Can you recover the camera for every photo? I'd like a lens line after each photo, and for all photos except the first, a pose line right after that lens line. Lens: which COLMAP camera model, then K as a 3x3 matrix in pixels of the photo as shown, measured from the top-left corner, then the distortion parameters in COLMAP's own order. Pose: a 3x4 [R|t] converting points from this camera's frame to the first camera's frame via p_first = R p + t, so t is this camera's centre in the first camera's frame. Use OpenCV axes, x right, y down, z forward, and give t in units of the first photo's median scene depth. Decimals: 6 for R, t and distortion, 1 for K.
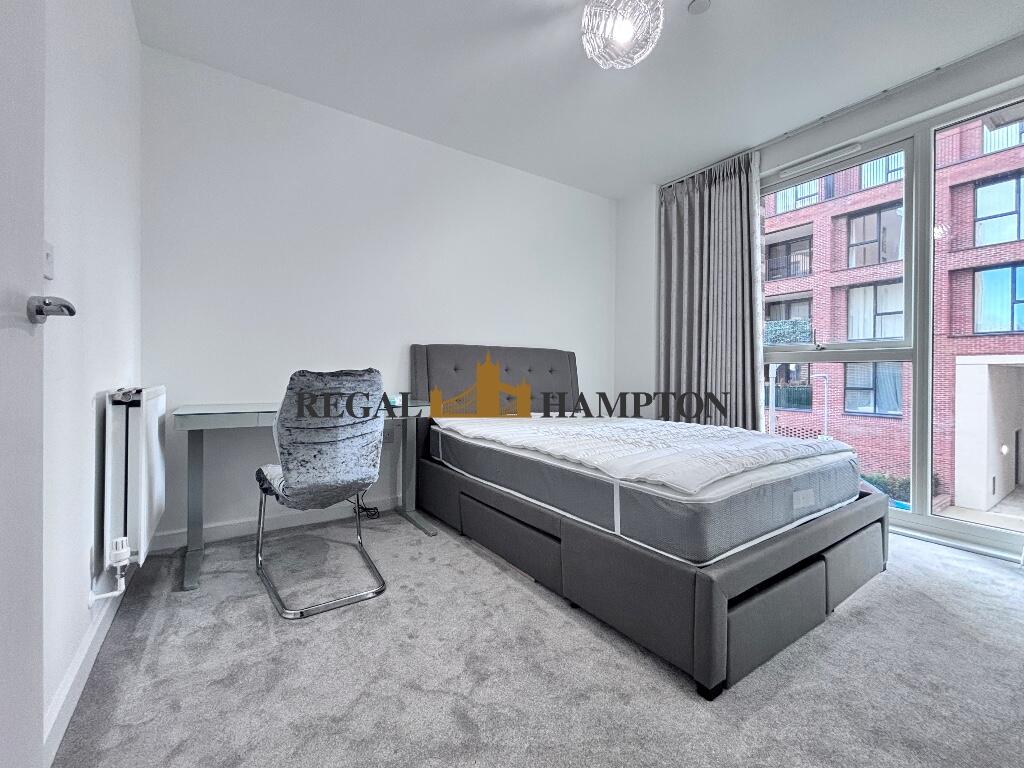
lens RADIAL K [[417.4, 0, 489.8], [0, 417.4, 376.1], [0, 0, 1]] dist [0.003301, -0.000111]
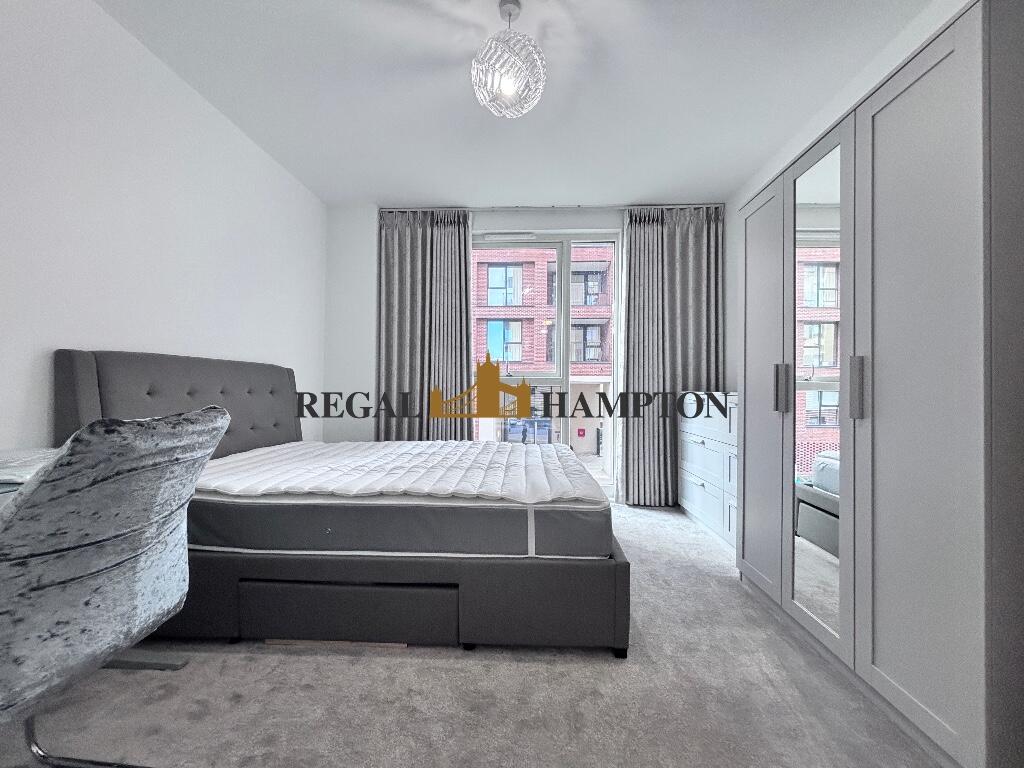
lens RADIAL K [[417.4, 0, 511.7], [0, 417.4, 386.1], [0, 0, 1]] dist [0.003301, -0.000111]
pose [[0.596395, 0.004274, 0.802680, -0.382082], [0.000198, 0.999985, -0.005471, -0.033227], [-0.802691, 0.003422, 0.596385, 0.261208]]
